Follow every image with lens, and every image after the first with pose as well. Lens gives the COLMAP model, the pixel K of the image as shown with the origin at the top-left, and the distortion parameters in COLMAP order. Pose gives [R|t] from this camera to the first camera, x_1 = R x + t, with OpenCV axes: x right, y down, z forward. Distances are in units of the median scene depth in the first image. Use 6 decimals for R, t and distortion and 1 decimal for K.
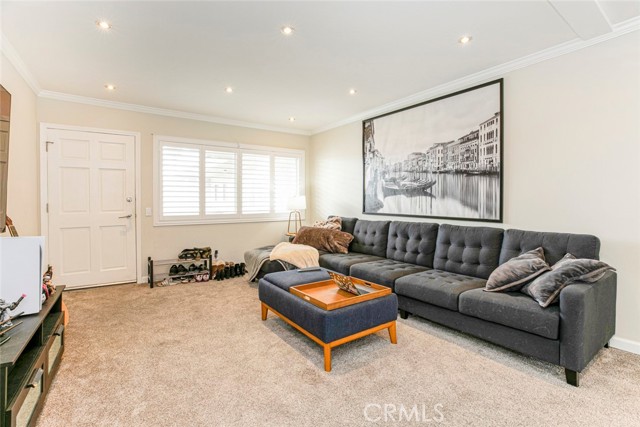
lens RADIAL K [[308.7, 0, 318.2], [0, 308.7, 200.0], [0, 0, 1]] dist [-0.002686, -0.000207]
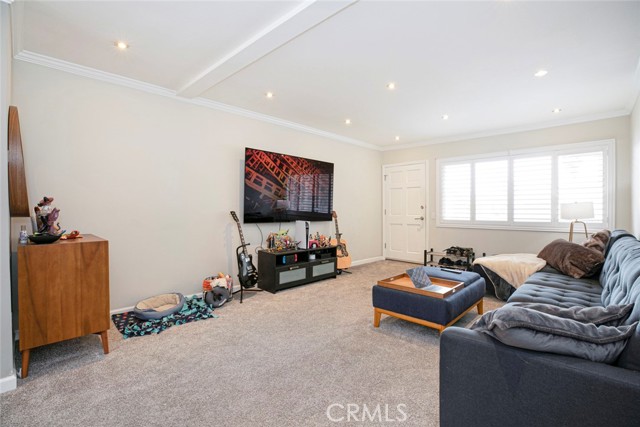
lens RADIAL K [[302.5, 0, 320.0], [0, 302.5, 213.5], [0, 0, 1]] dist [0.000242, 0.000031]
pose [[0.198504, 0.018727, -0.979921, 0.259996], [0.001144, 0.999812, 0.019339, 0.000255], [0.980099, -0.004960, 0.198445, 0.091117]]
